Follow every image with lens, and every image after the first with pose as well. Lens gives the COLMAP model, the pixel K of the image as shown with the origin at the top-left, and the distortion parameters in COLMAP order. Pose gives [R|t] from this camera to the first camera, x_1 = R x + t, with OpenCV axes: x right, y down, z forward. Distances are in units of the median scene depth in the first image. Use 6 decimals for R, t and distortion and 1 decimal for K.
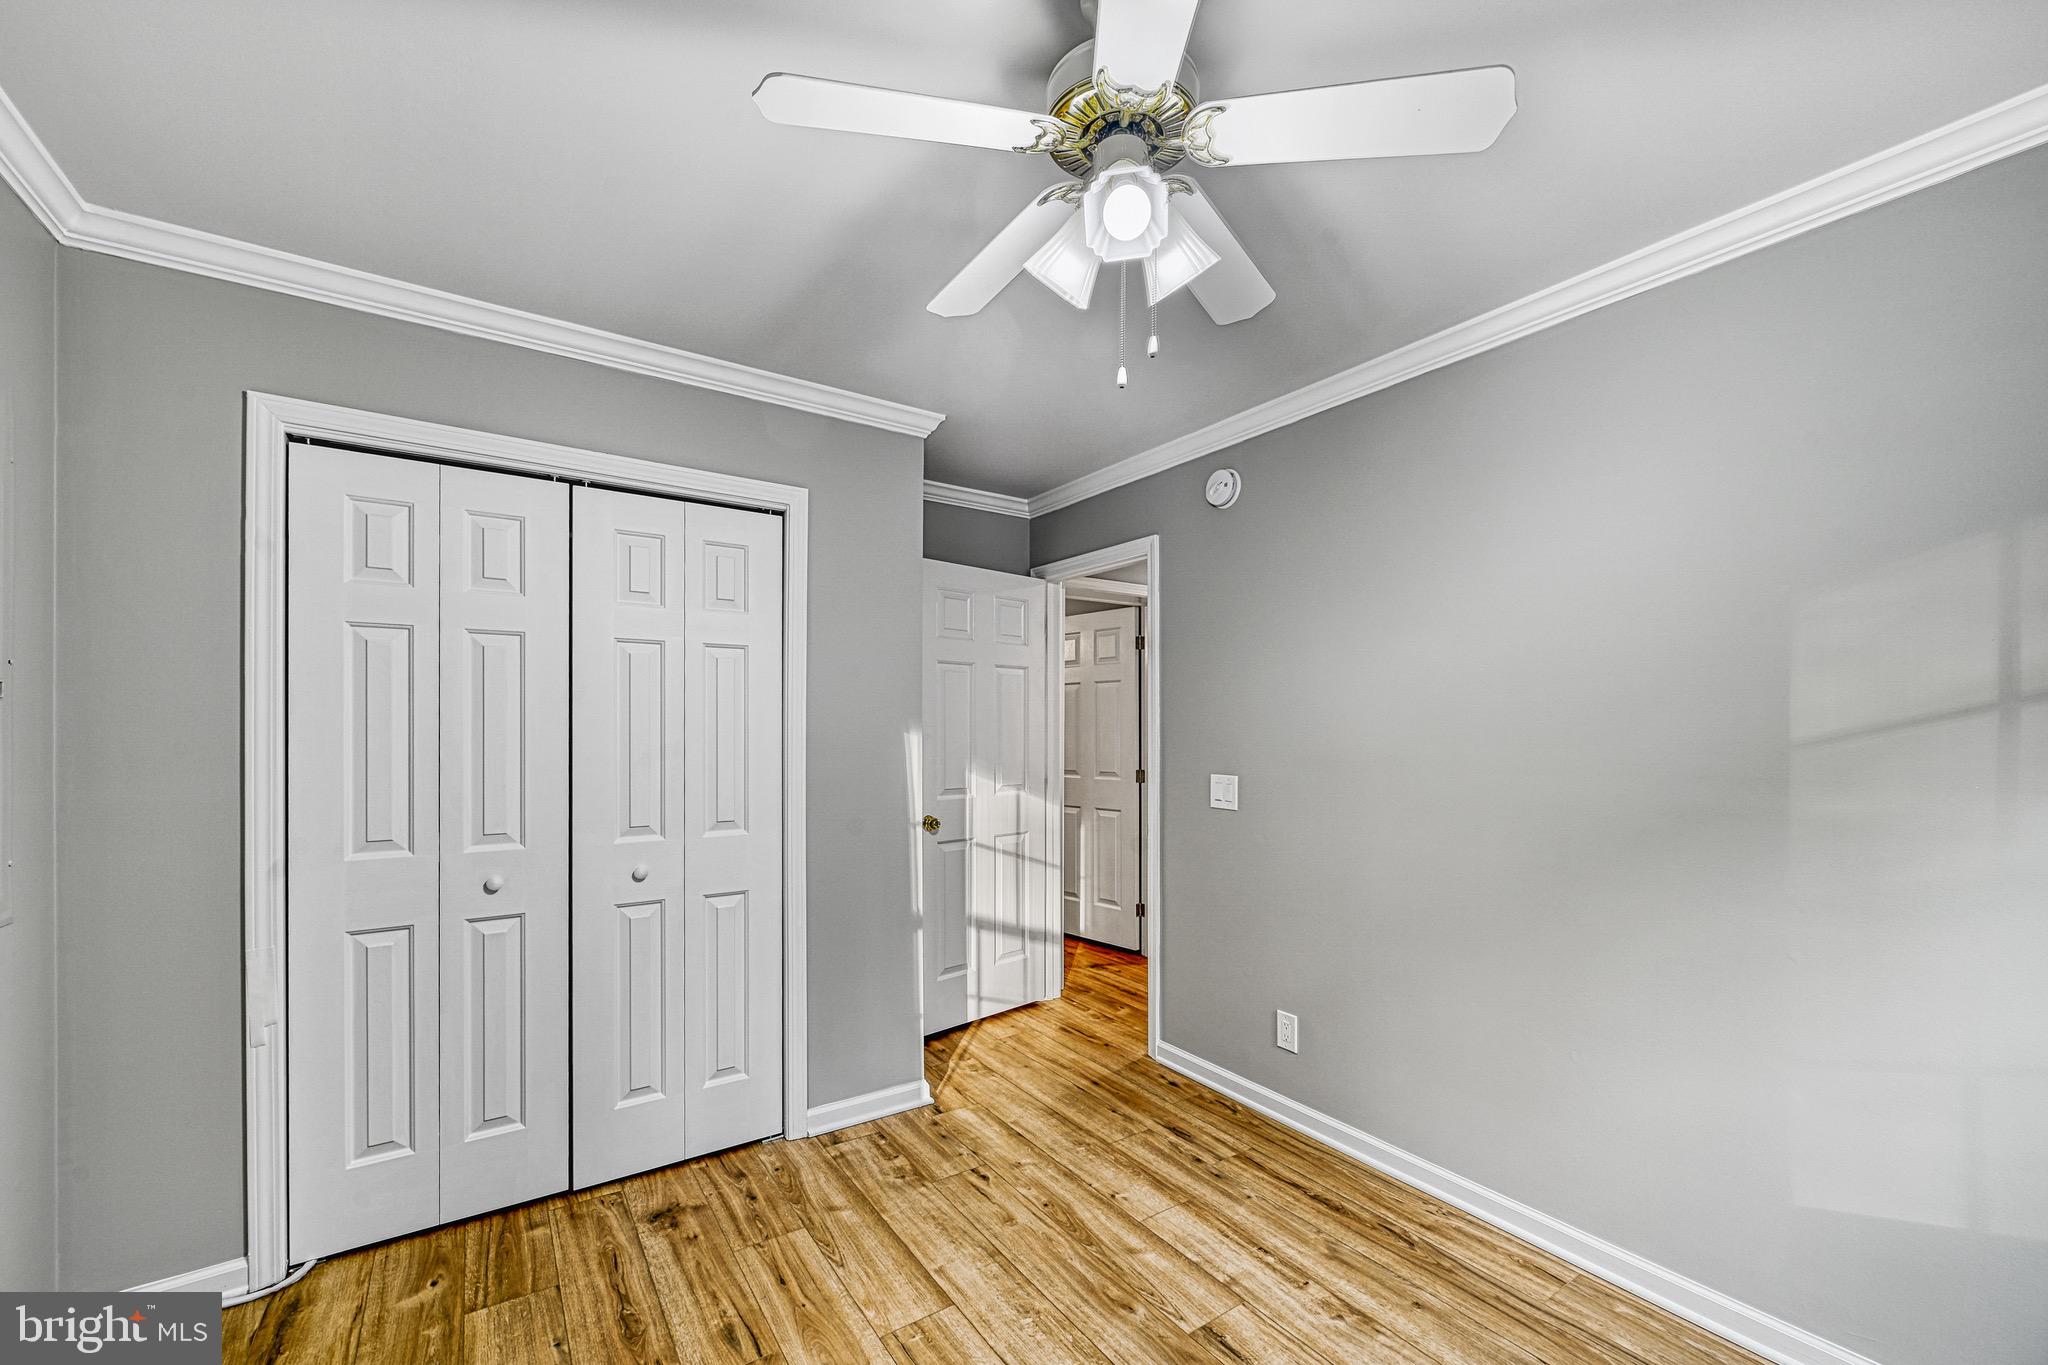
lens RADIAL K [[823.1, 0, 1015.6], [0, 823.1, 726.6], [0, 0, 1]] dist [-0.002152, -0.000114]
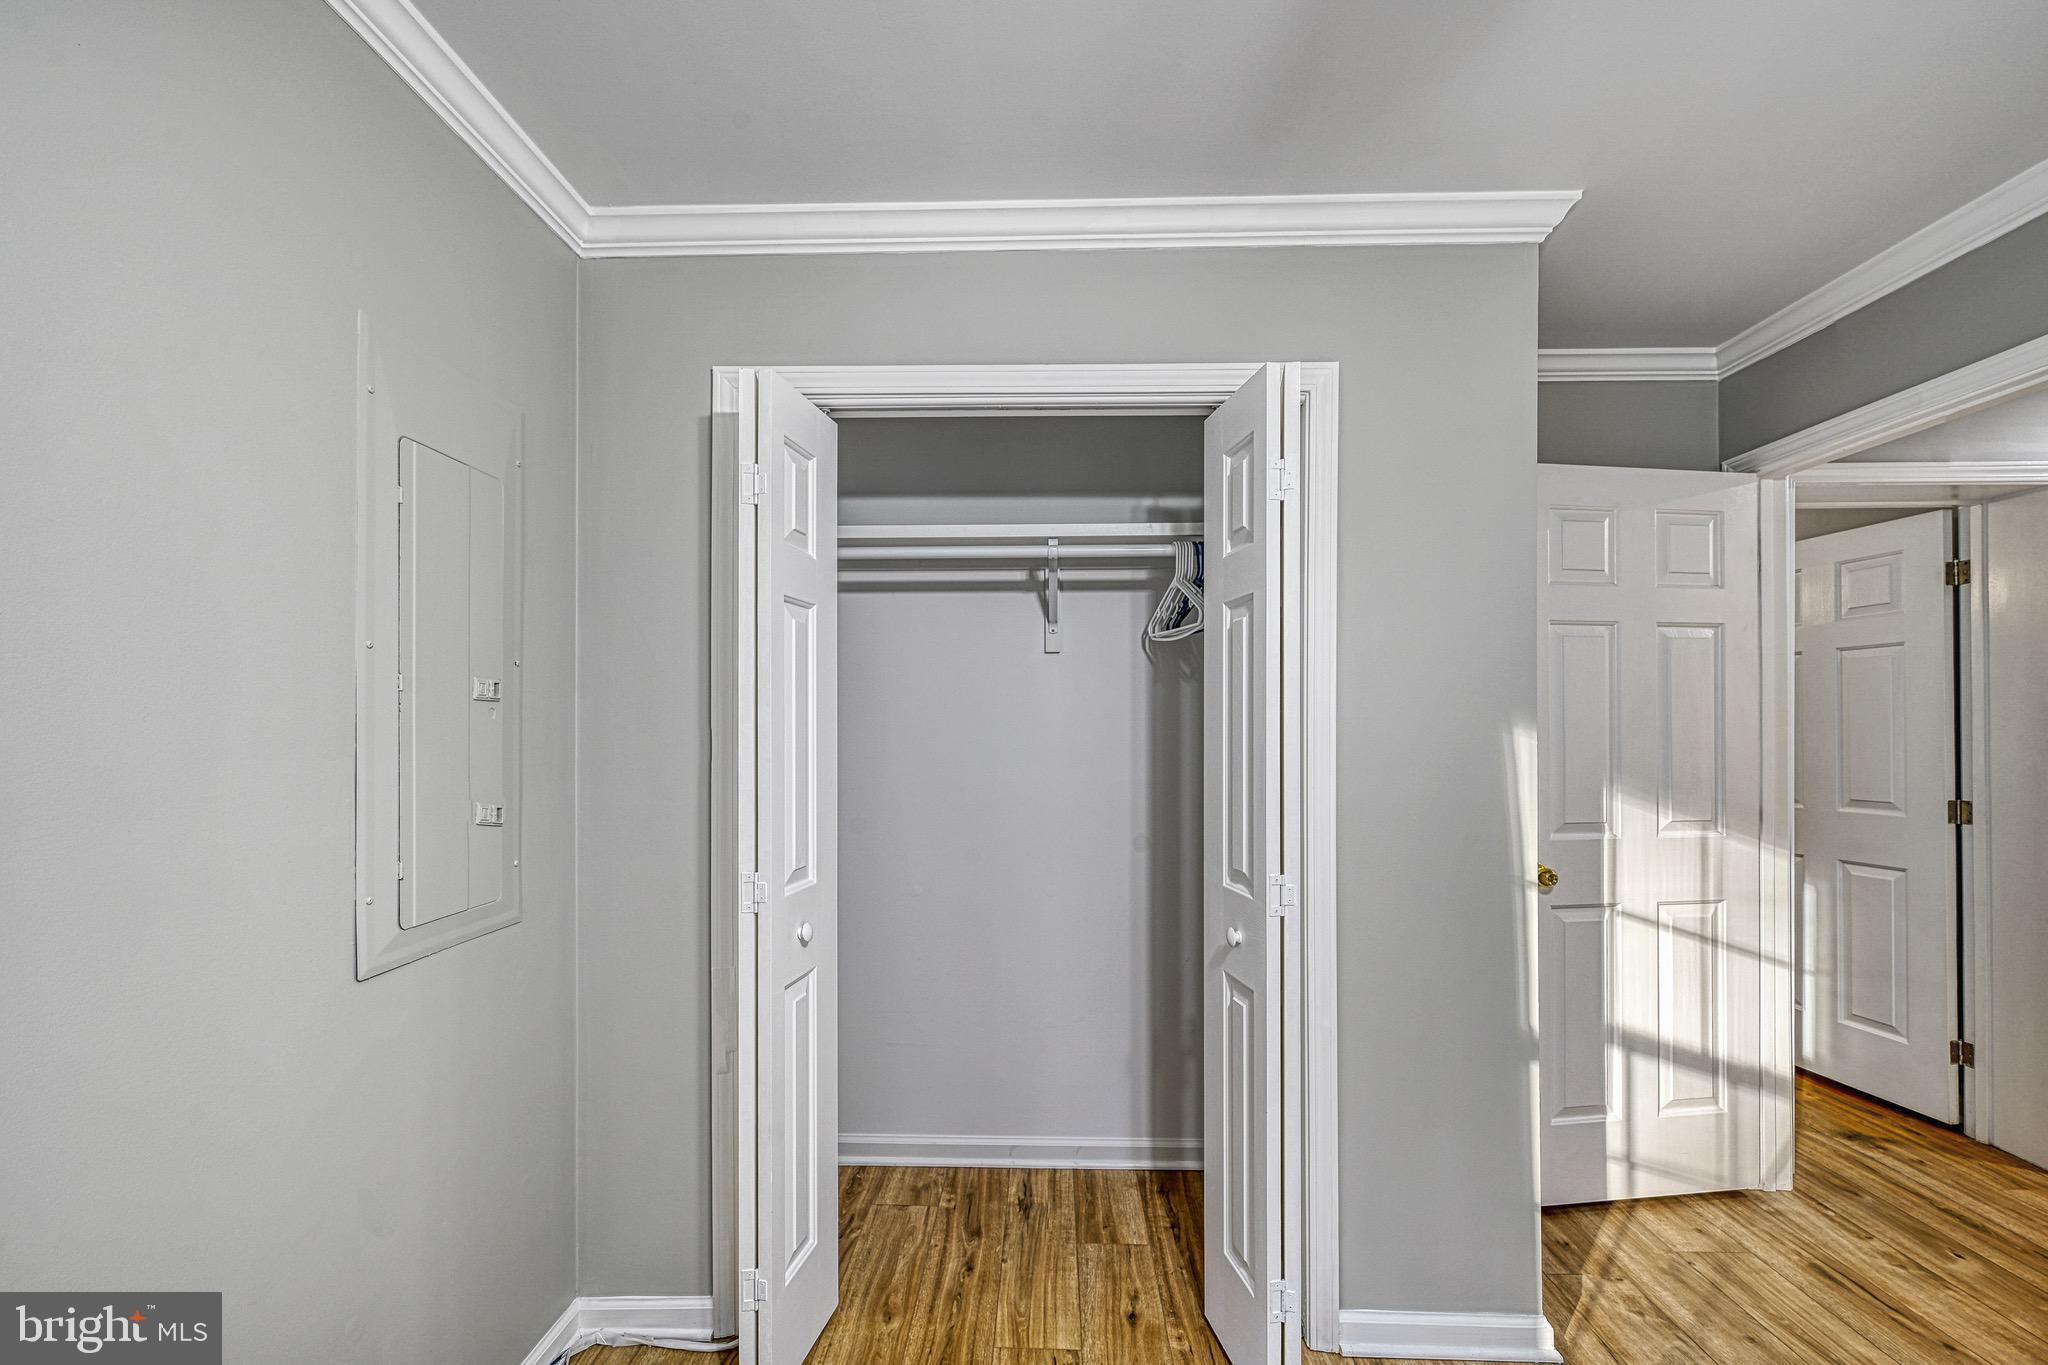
lens RADIAL K [[813.1, 0, 1019.8], [0, 813.1, 723.8], [0, 0, 1]] dist [-0.005623, -0.000210]
pose [[0.813967, -0.001271, -0.580909, -0.060809], [0.001715, 0.999999, 0.000215, -0.000504], [0.580908, -0.001171, 0.813968, 0.233513]]
